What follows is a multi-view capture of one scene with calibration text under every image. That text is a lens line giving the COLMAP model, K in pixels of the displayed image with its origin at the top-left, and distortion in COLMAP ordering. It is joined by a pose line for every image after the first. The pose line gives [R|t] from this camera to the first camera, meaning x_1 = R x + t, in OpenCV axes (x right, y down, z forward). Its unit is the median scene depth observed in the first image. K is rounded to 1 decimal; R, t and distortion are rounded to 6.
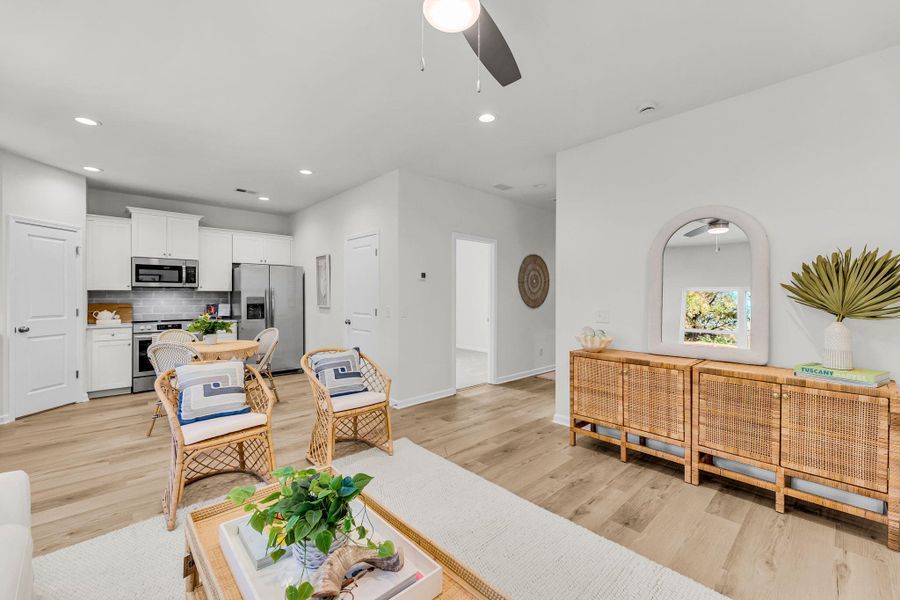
lens RADIAL K [[370.3, 0, 452.2], [0, 370.3, 295.6], [0, 0, 1]] dist [0.002696, -0.000541]
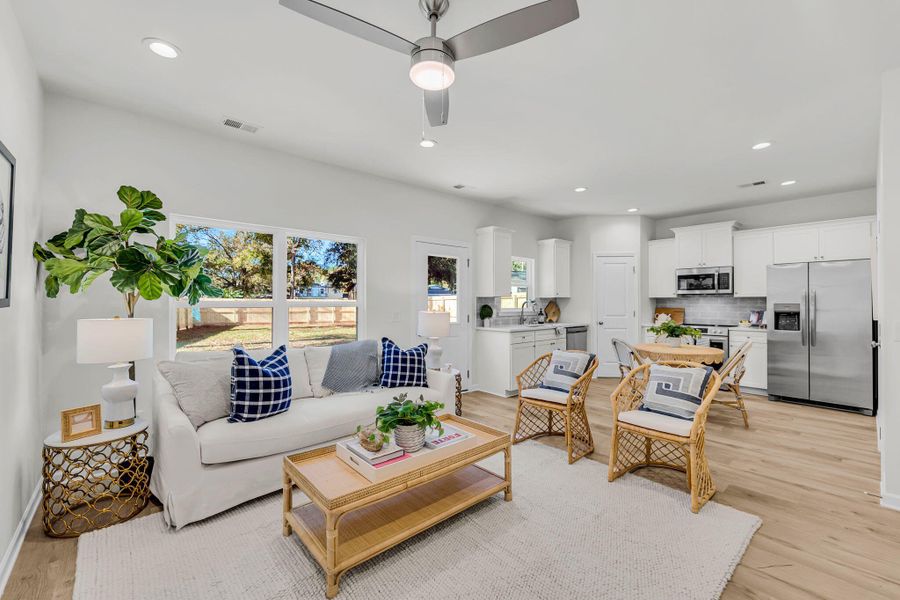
lens RADIAL K [[370.3, 0, 455.1], [0, 370.3, 298.4], [0, 0, 1]] dist [0.002696, -0.000541]
pose [[-0.021689, -0.010365, -0.999711, 0.336901], [-0.001901, 0.999945, -0.010326, 0.002643], [0.999763, 0.001676, -0.021707, 0.299367]]
